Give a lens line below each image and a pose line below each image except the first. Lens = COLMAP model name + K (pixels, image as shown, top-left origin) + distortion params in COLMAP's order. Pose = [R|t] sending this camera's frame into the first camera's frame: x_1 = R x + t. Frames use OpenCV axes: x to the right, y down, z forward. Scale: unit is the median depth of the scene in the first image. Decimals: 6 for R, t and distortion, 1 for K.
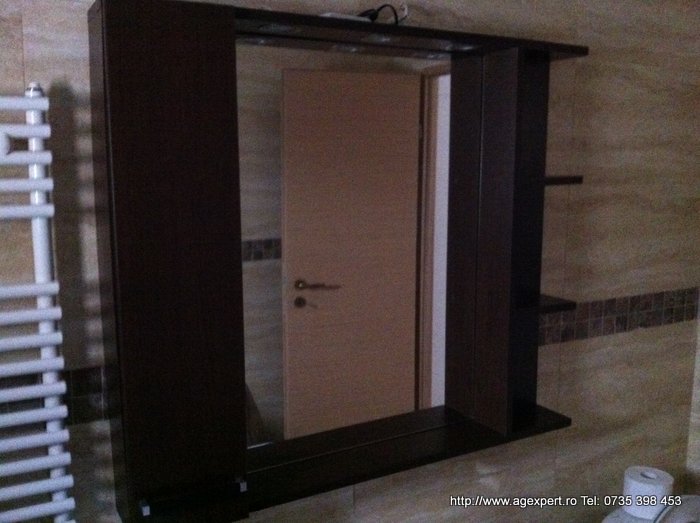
lens RADIAL K [[674.3, 0, 365.9], [0, 674.3, 261.3], [0, 0, 1]] dist [0.104361, -0.346014]
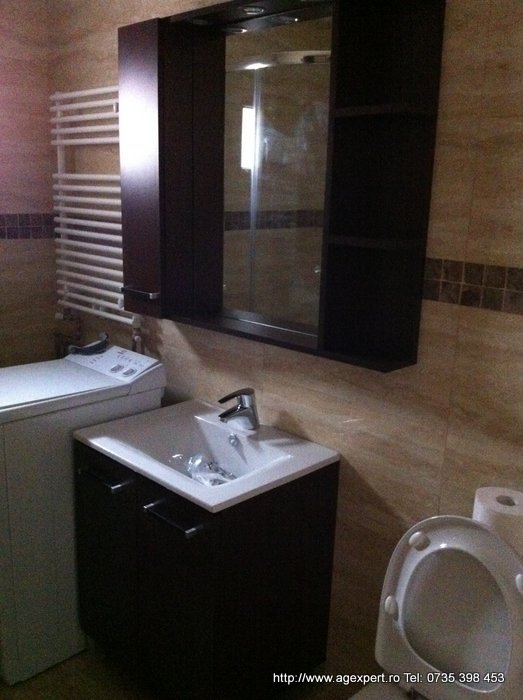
lens RADIAL K [[674.3, 0, 260.1], [0, 674.3, 347.3], [0, 0, 1]] dist [0.104361, -0.346014]
pose [[0.259382, 0.234666, -0.936831, 1.109800], [-0.155584, 0.967514, 0.199275, 0.038967], [0.953160, 0.094068, 0.287466, 0.524783]]
